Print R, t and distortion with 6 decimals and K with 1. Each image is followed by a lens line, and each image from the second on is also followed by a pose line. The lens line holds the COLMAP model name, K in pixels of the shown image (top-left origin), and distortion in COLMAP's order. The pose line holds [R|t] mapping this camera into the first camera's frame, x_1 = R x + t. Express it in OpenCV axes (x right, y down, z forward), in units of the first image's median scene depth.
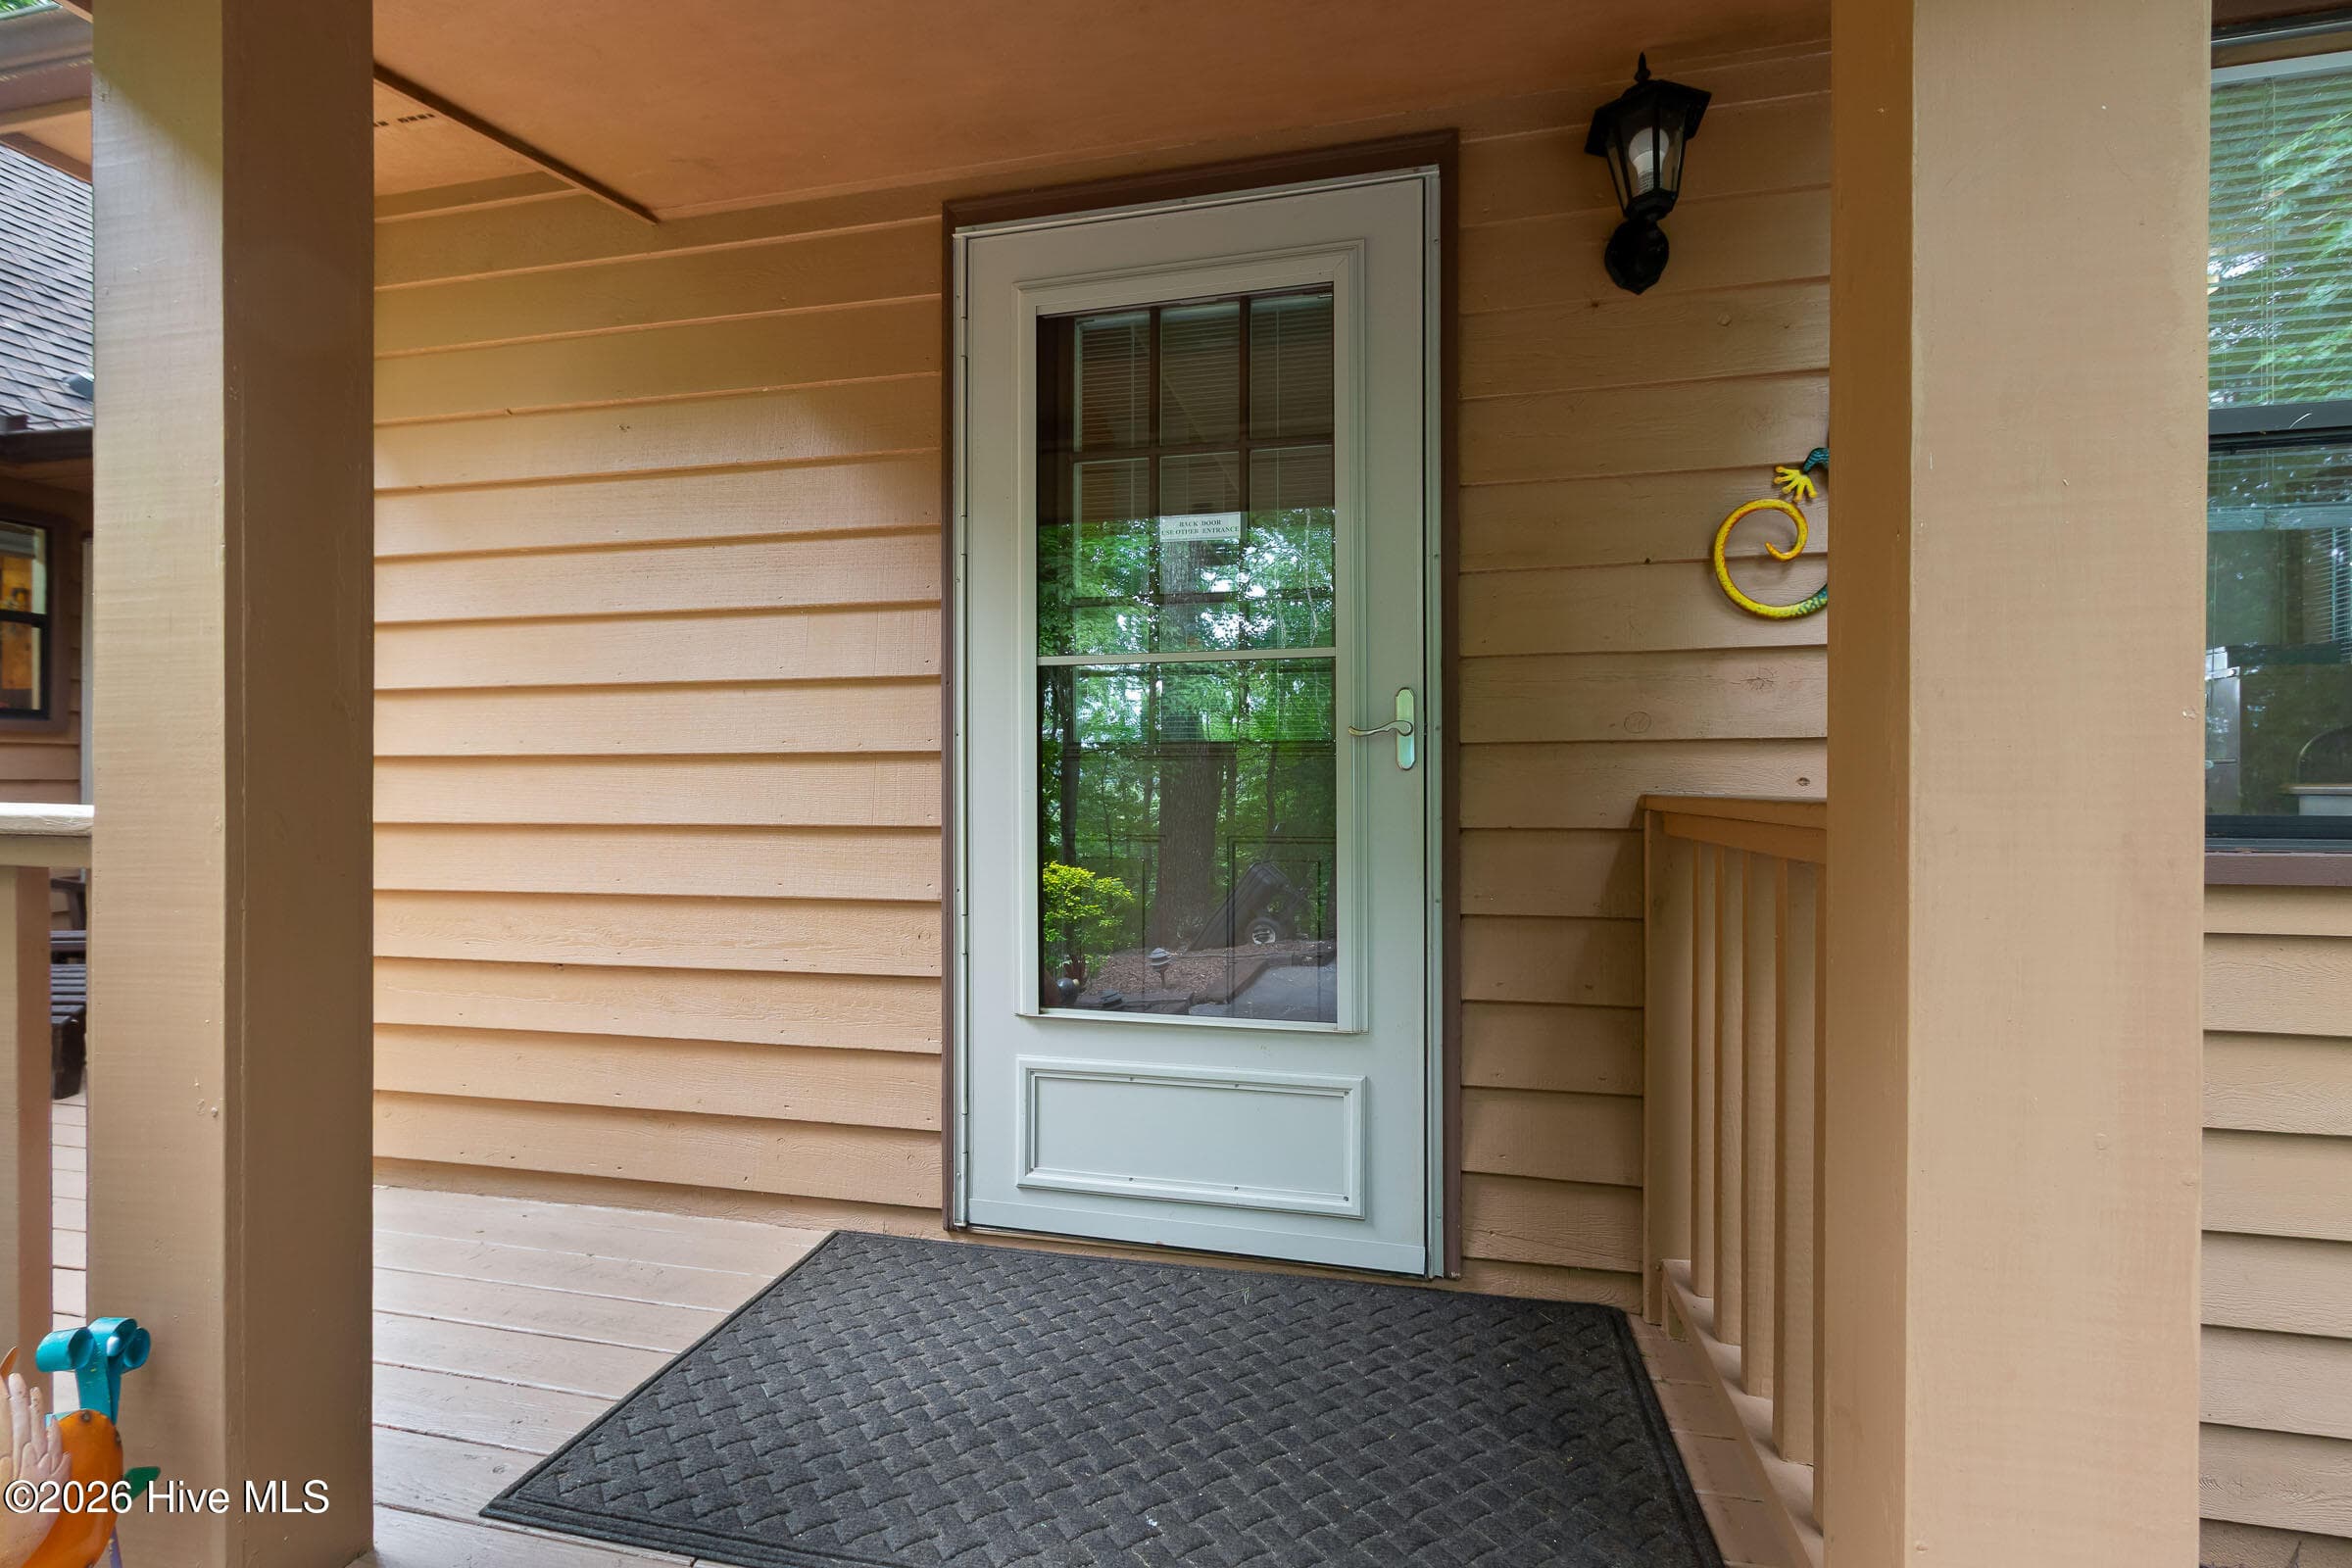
lens RADIAL K [[1139.5, 0, 1144.0], [0, 1139.5, 785.9], [0, 0, 1]] dist [0.004300, 0.000923]
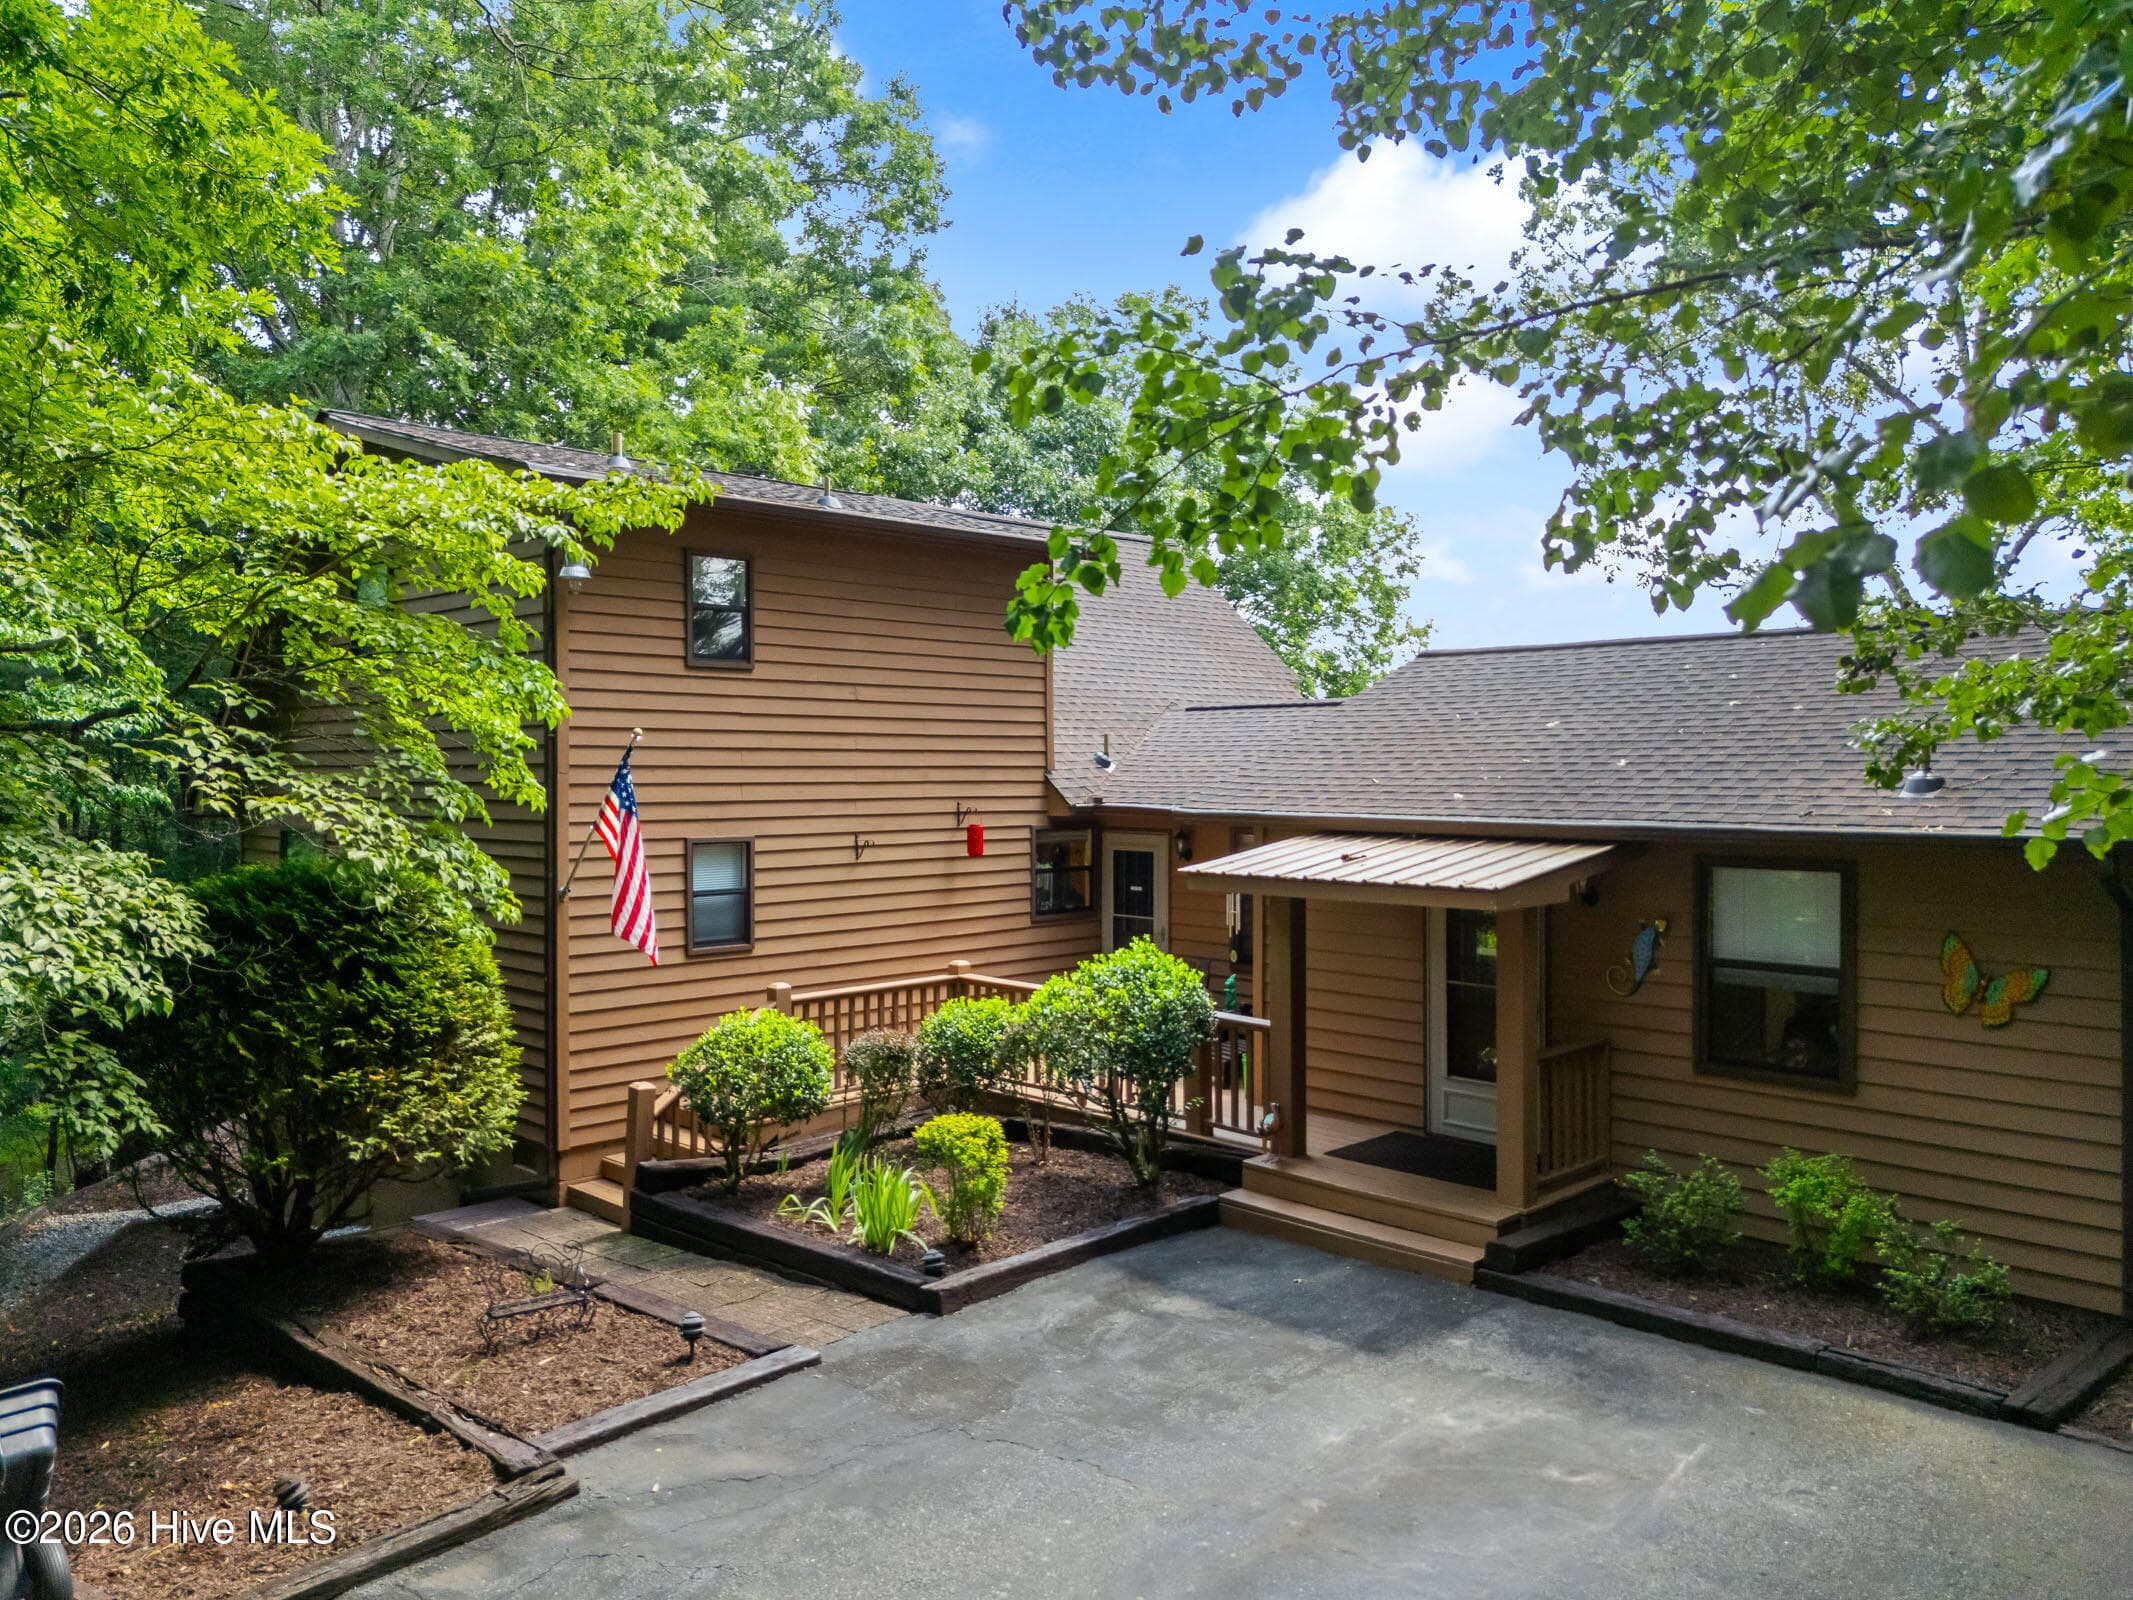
lens RADIAL K [[1628.4, 0, 1066.5], [0, 1628.4, 800.0], [0, 0, 1]] dist [0.027559, -0.000042]
pose [[0.871737, 0.014941, -0.489746, 1.389395], [0.002151, 0.999409, 0.034319, -0.870375], [0.489969, -0.030971, 0.871189, -4.133247]]
